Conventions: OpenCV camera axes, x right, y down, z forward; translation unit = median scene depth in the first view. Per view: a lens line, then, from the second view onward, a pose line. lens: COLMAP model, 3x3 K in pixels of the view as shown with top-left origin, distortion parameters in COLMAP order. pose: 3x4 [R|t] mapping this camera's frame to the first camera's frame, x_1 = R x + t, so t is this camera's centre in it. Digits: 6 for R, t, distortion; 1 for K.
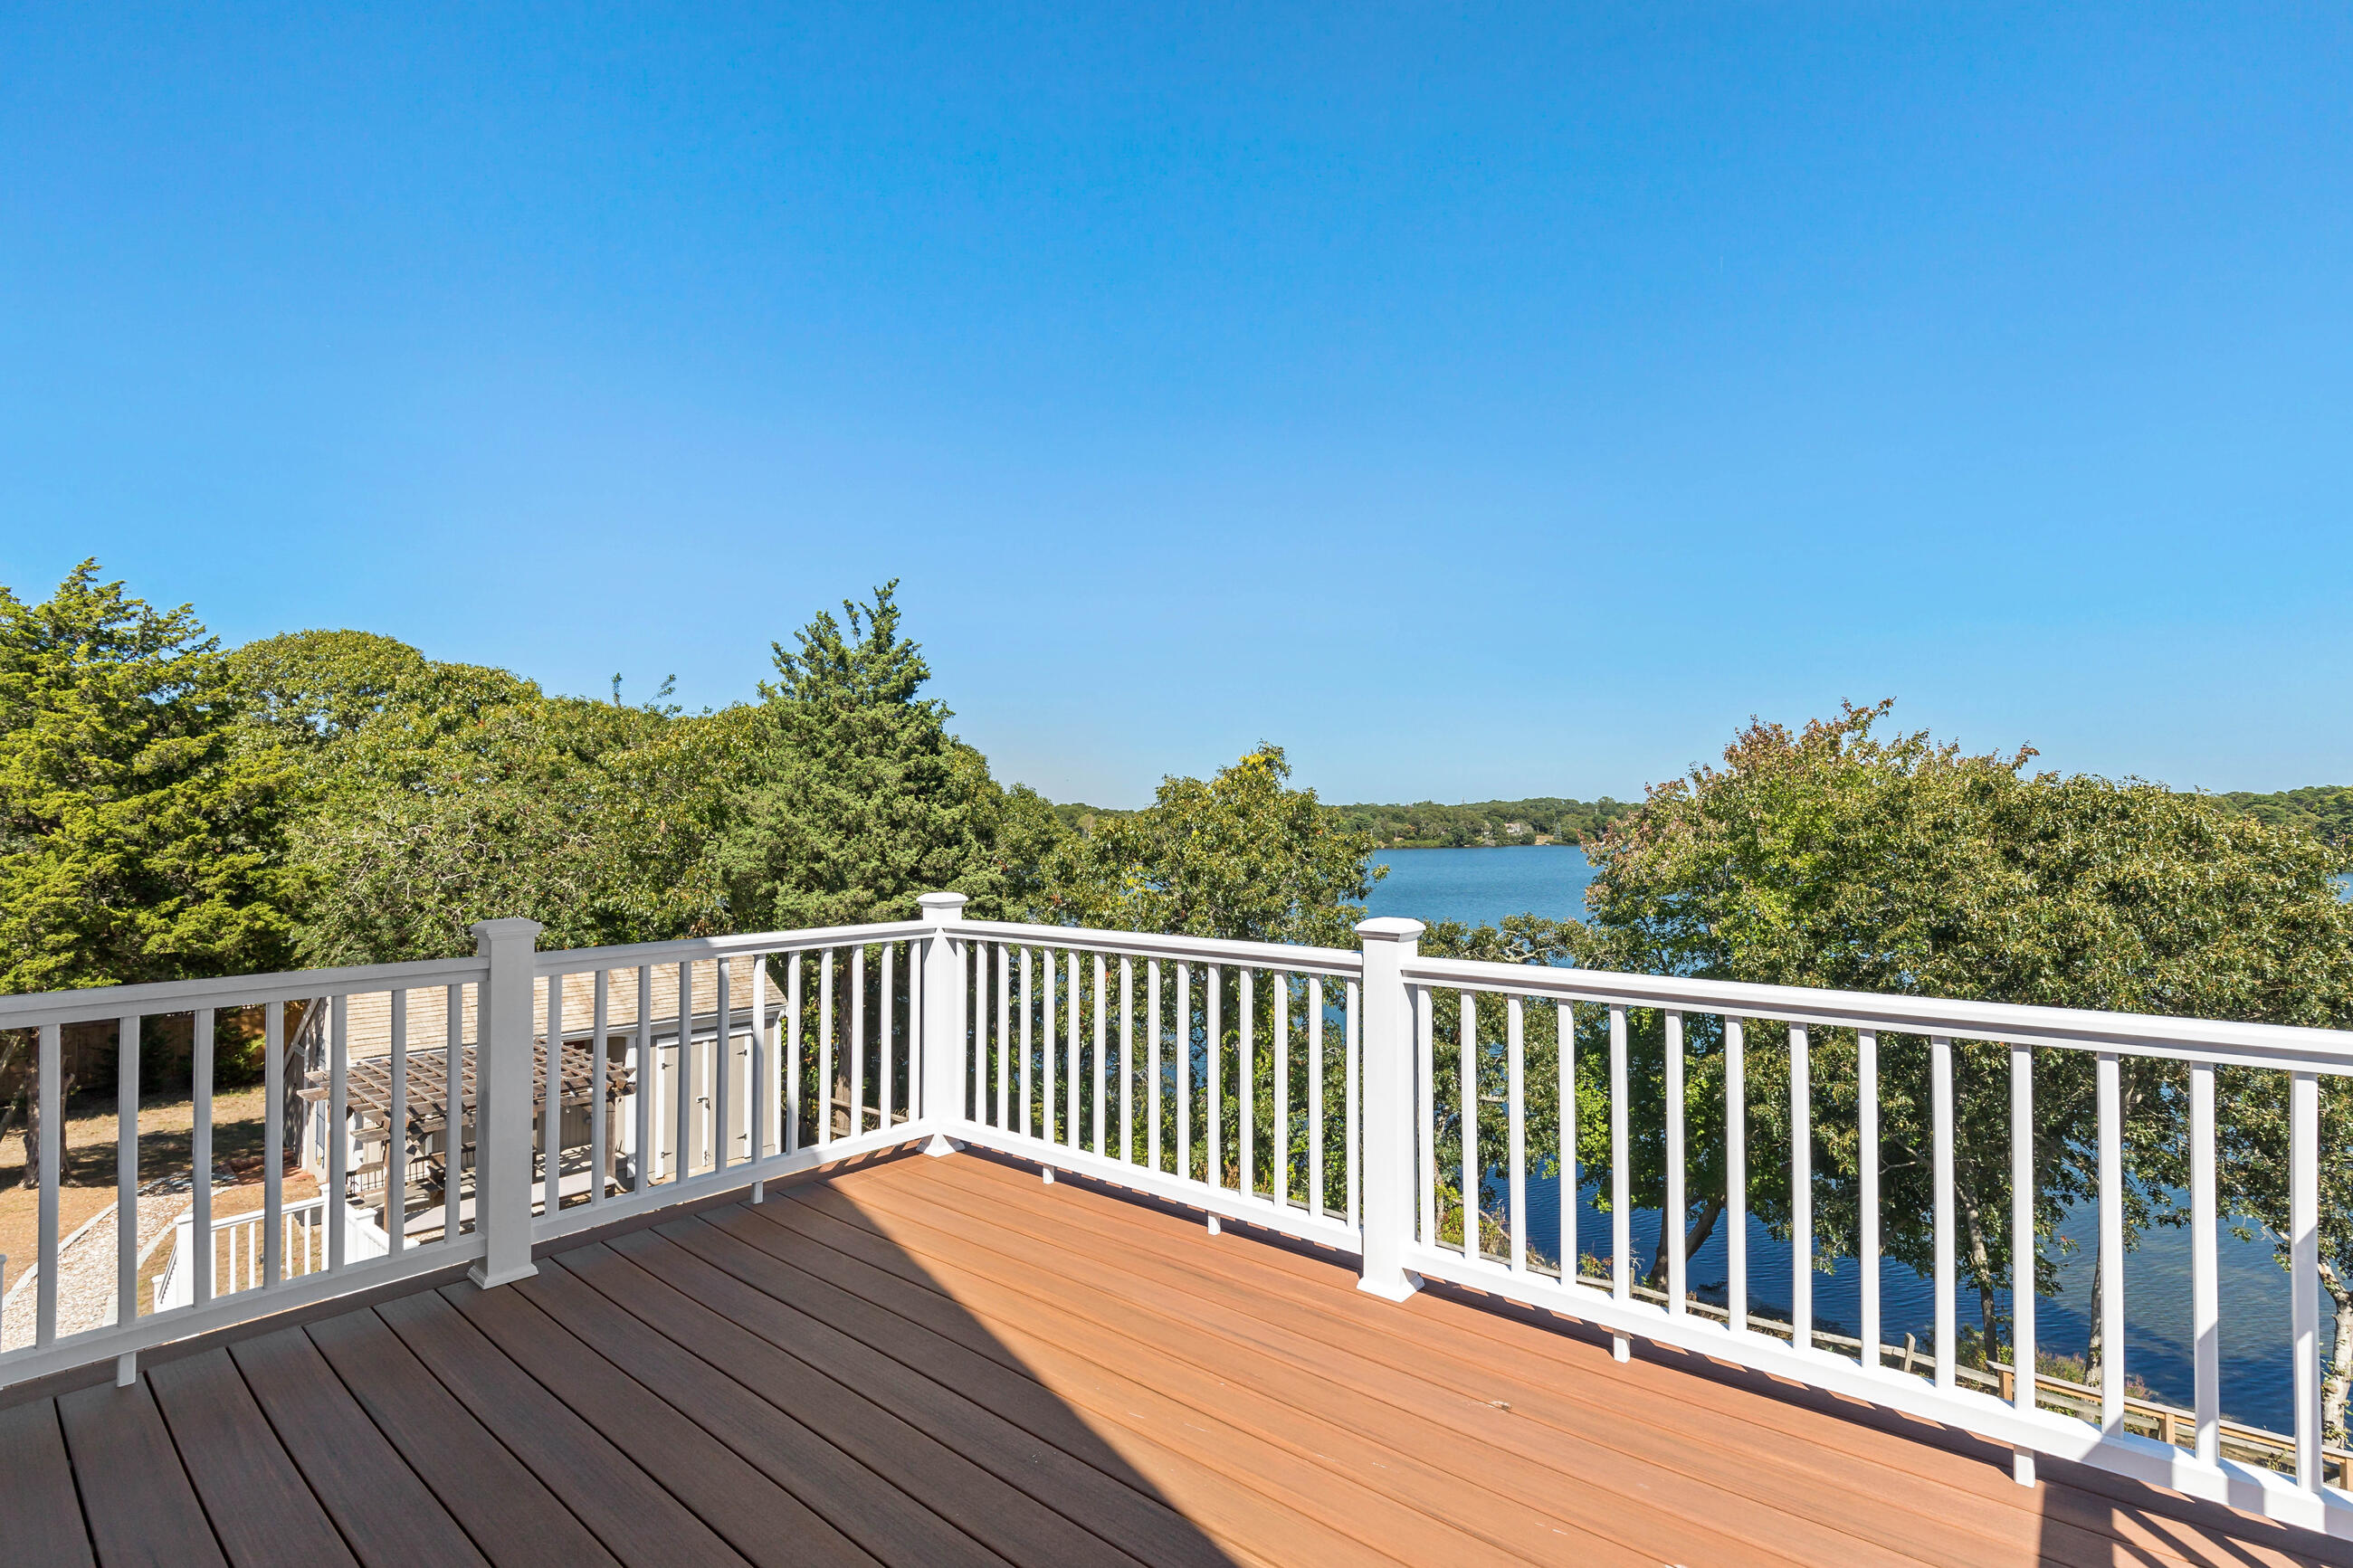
lens RADIAL K [[1074.7, 0, 1213.6], [0, 1074.7, 769.5], [0, 0, 1]] dist [0.010033, -0.002424]
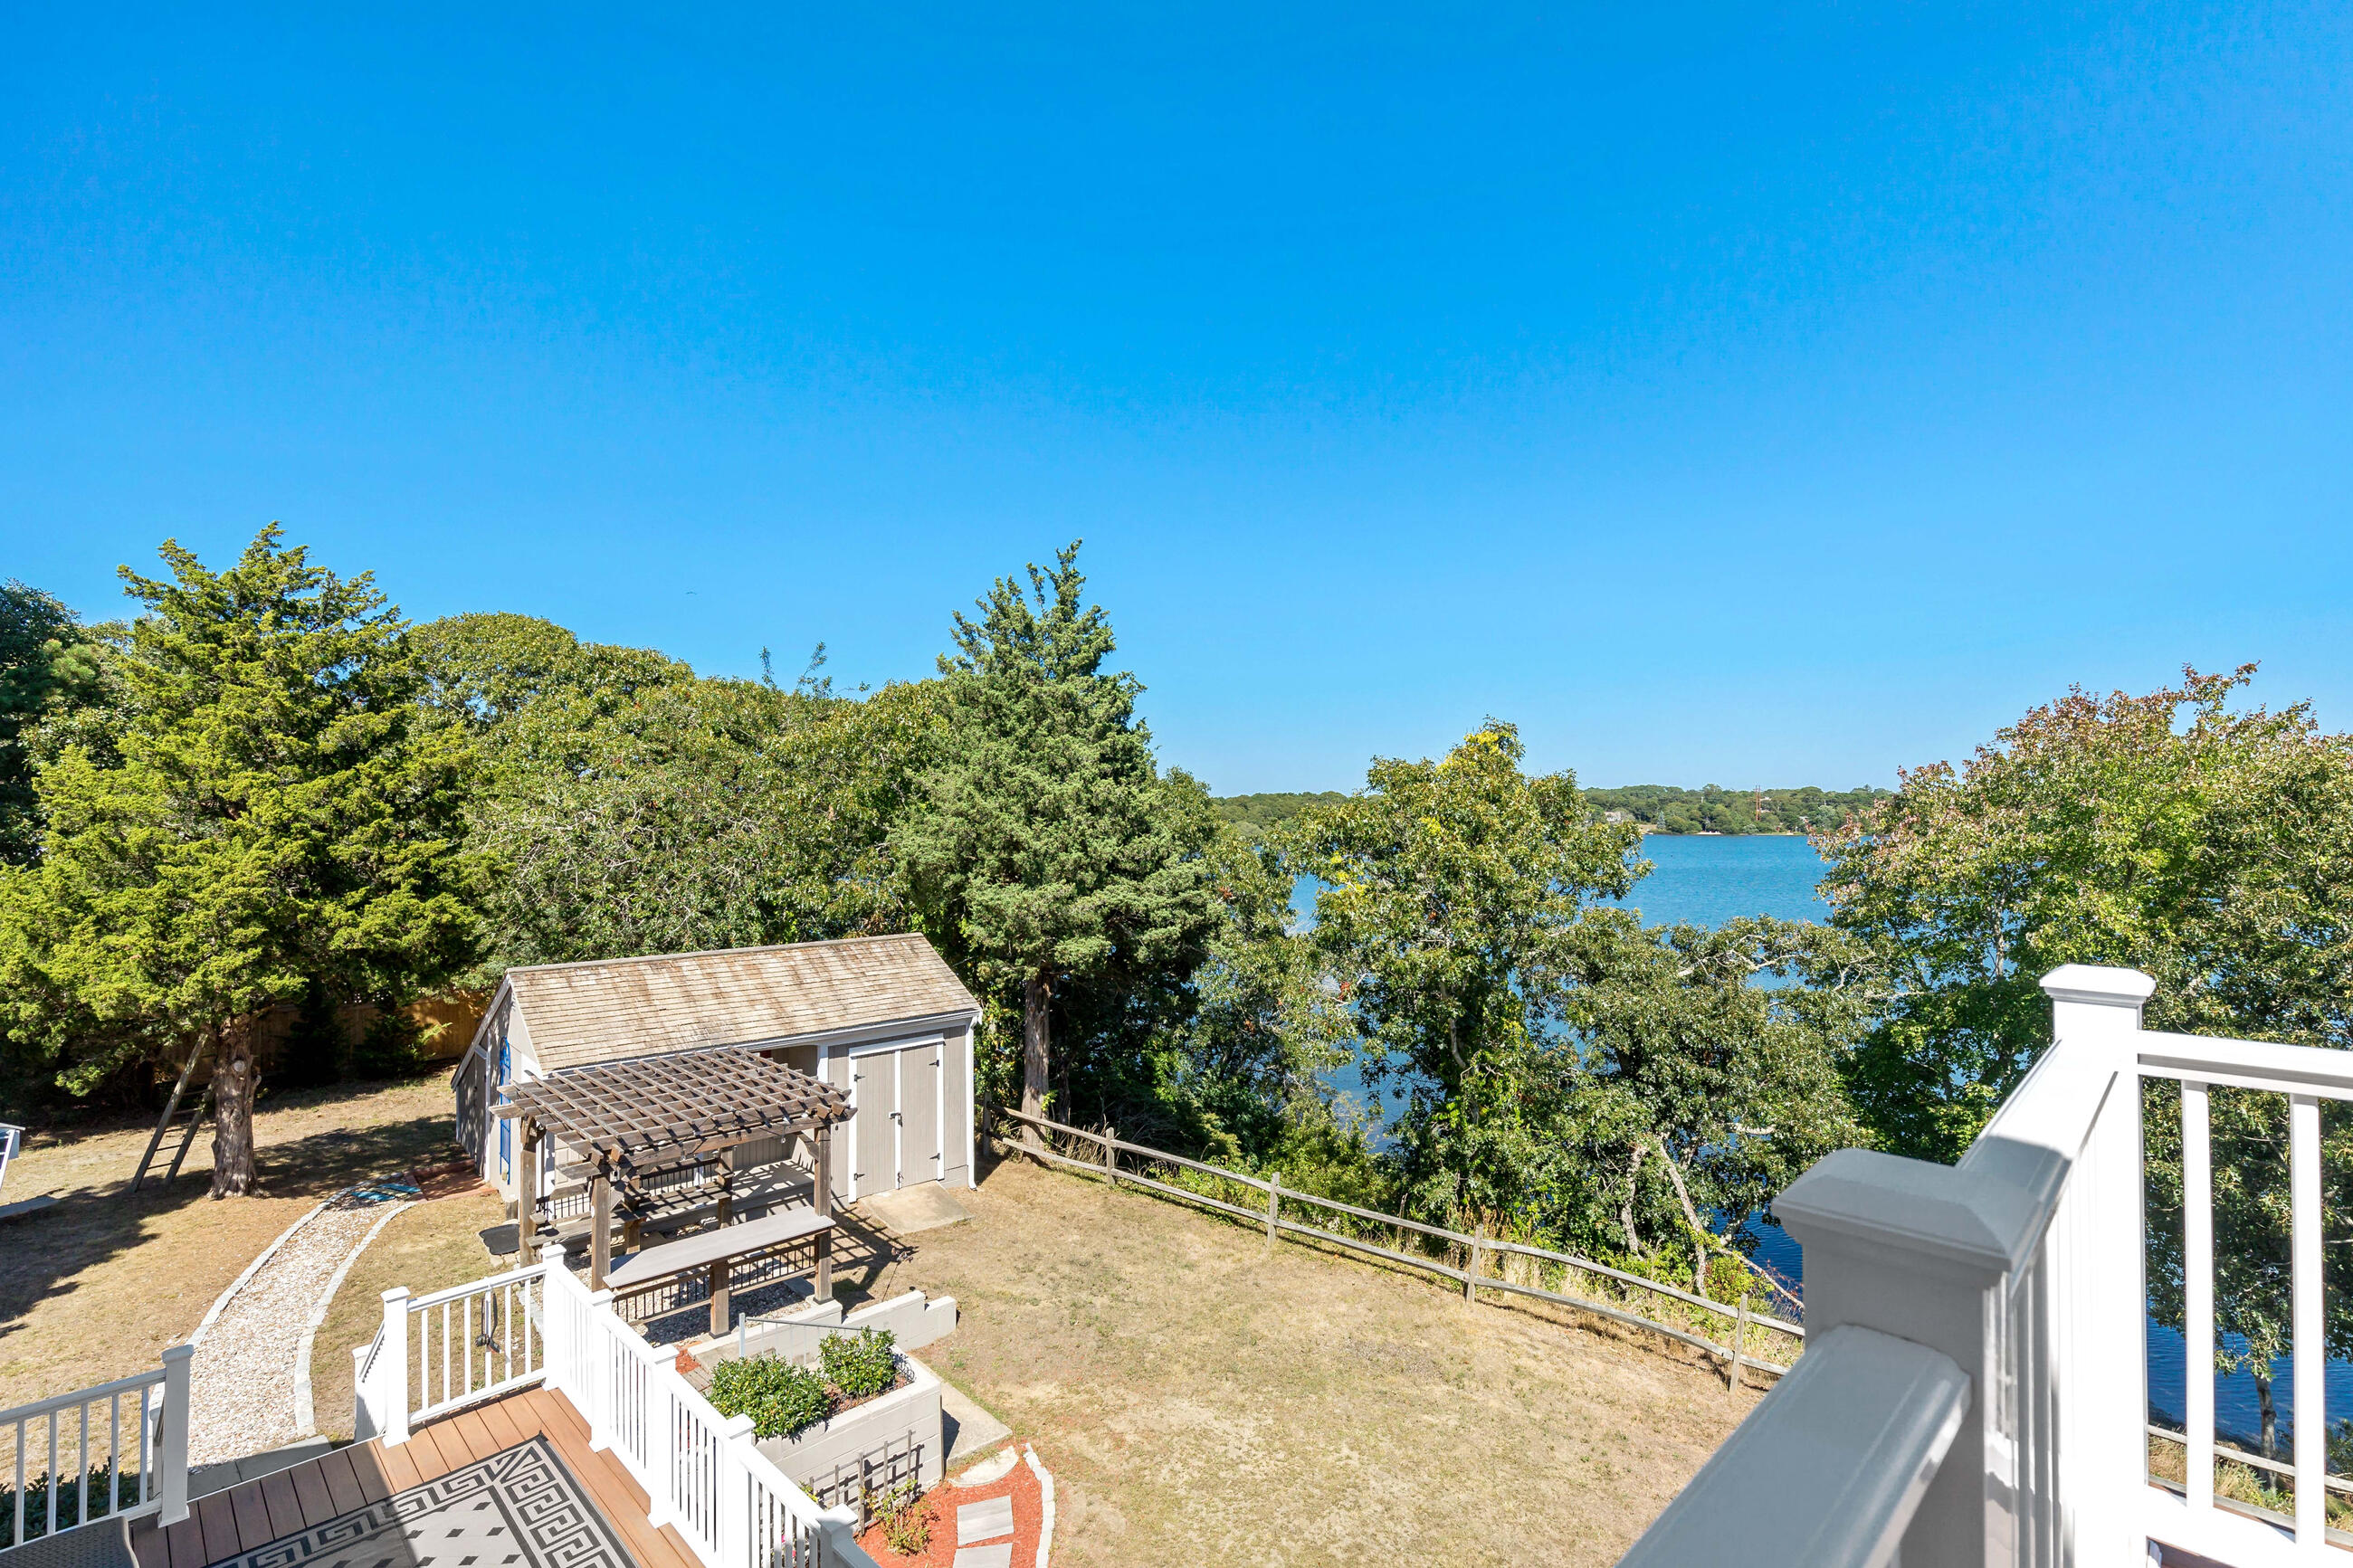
lens RADIAL K [[1074.7, 0, 1190.1], [0, 1074.7, 761.9], [0, 0, 1]] dist [0.010033, -0.002424]
pose [[0.995411, -0.001174, -0.095685, -0.127237], [0.001630, 0.999988, 0.004687, 0.006230], [0.095679, -0.004822, 0.995401, 0.115705]]
